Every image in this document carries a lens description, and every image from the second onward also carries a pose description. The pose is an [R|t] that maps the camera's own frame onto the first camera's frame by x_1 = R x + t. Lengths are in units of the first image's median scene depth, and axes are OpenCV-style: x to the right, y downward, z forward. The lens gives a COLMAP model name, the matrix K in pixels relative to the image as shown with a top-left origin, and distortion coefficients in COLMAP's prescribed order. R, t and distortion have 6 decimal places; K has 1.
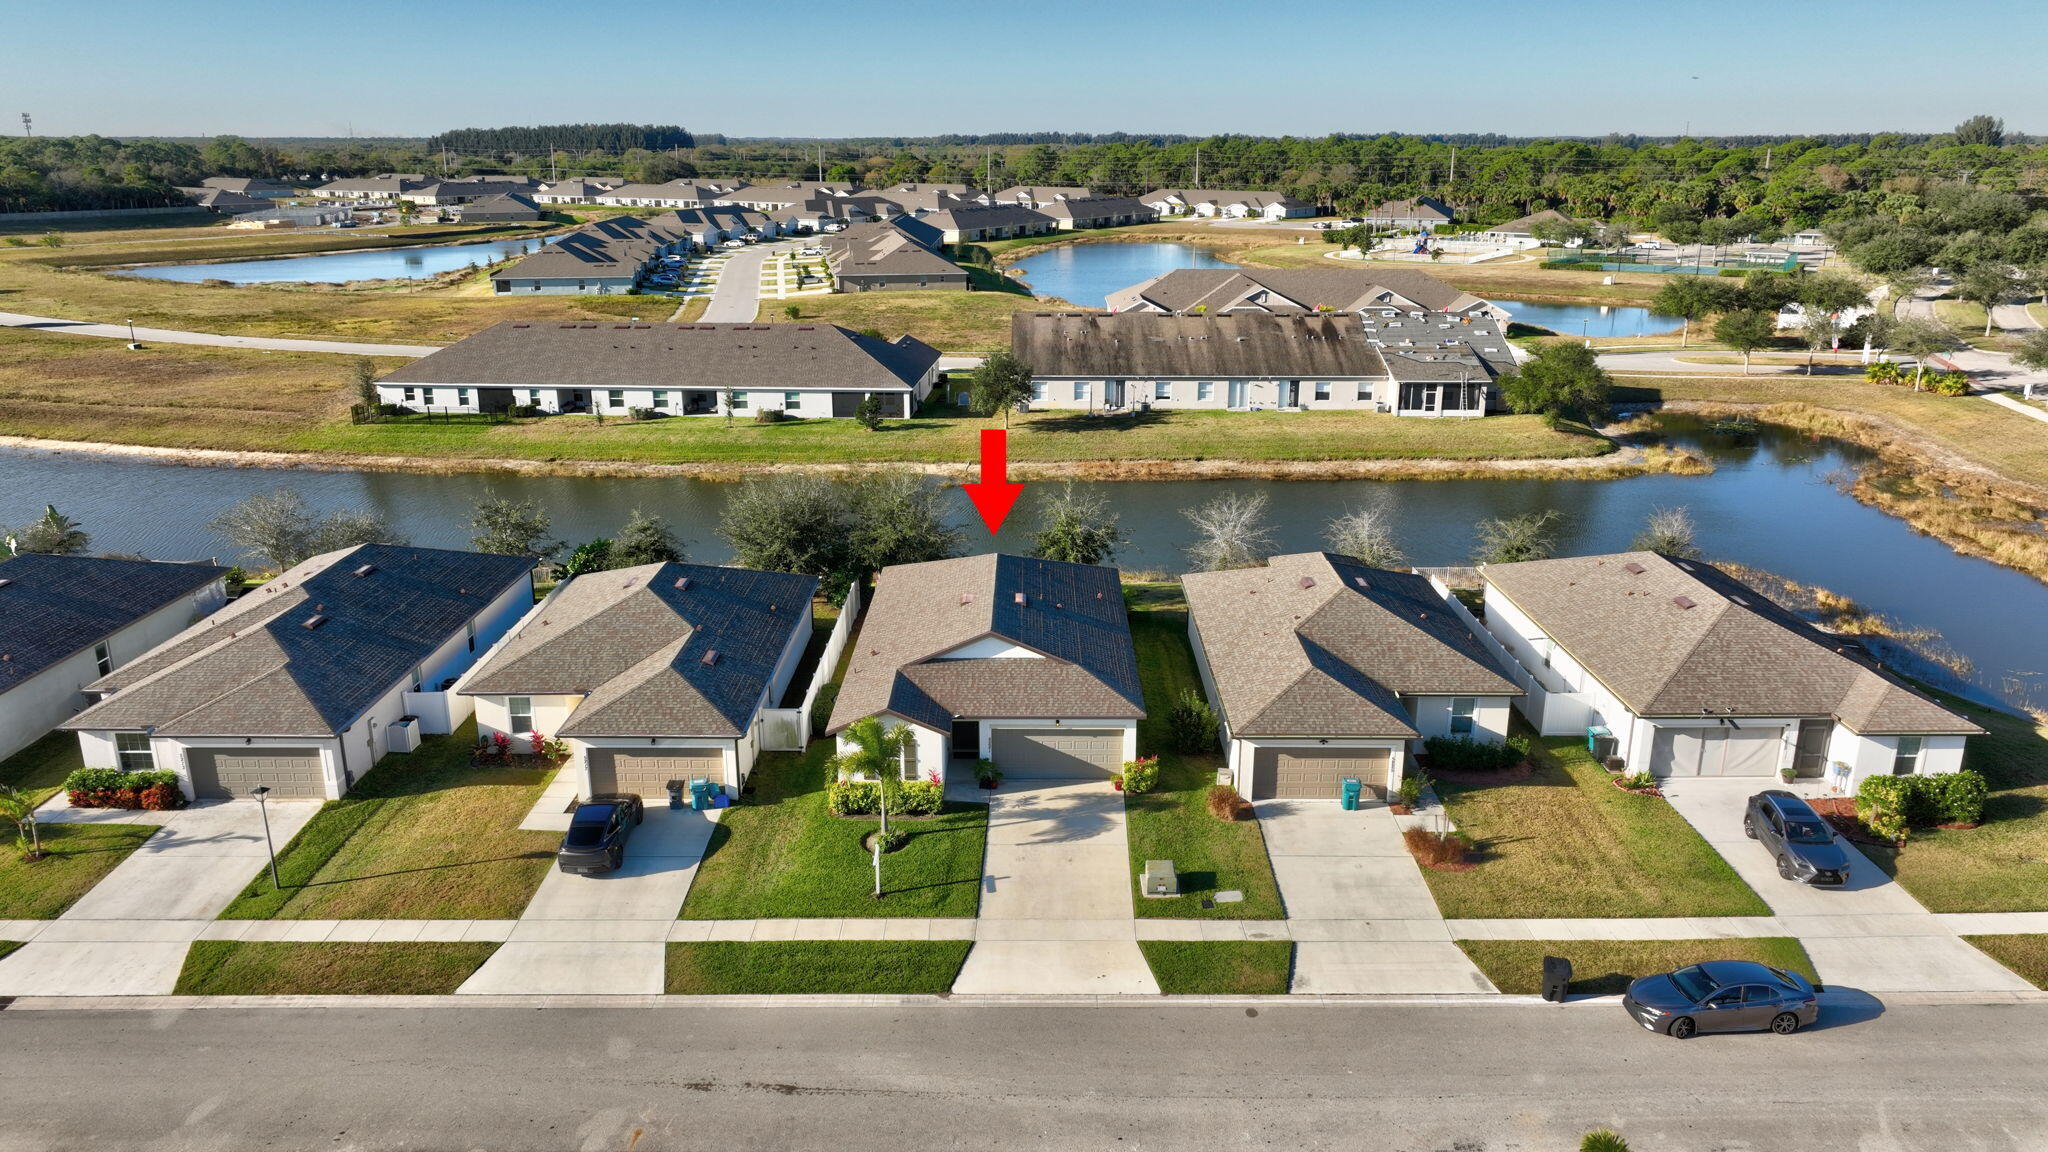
lens RADIAL K [[1442.9, 0, 1024.0], [0, 1442.9, 576.0], [0, 0, 1]] dist [0.008589, 0.001979]
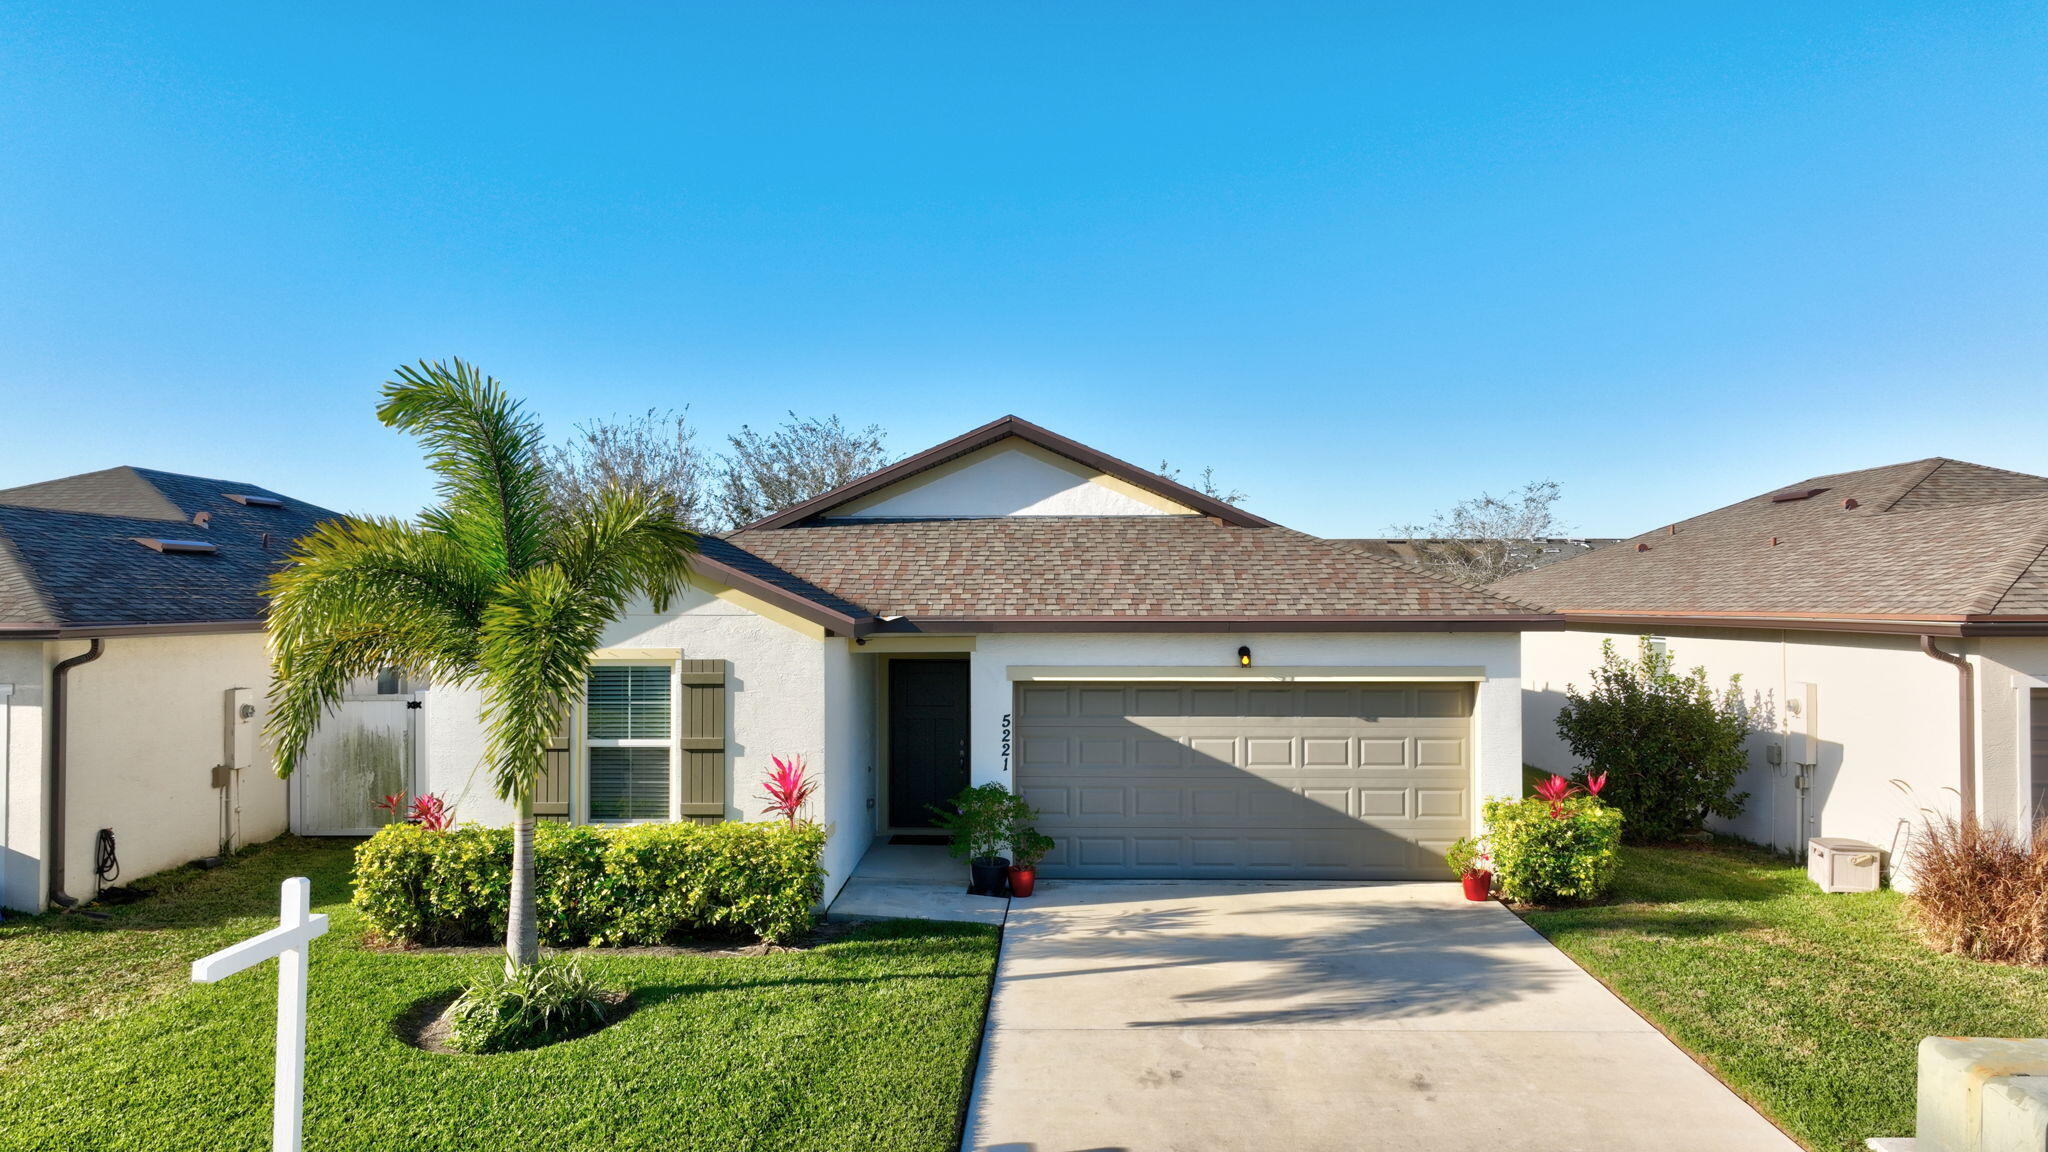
lens RADIAL K [[1442.9, 0, 1024.0], [0, 1442.9, 576.0], [0, 0, 1]] dist [0.008589, 0.001979]
pose [[0.999938, -0.000376, -0.011084, -0.017105], [-0.003070, 0.950985, -0.309222, 0.173606], [0.010658, 0.309237, 0.950925, 0.716526]]
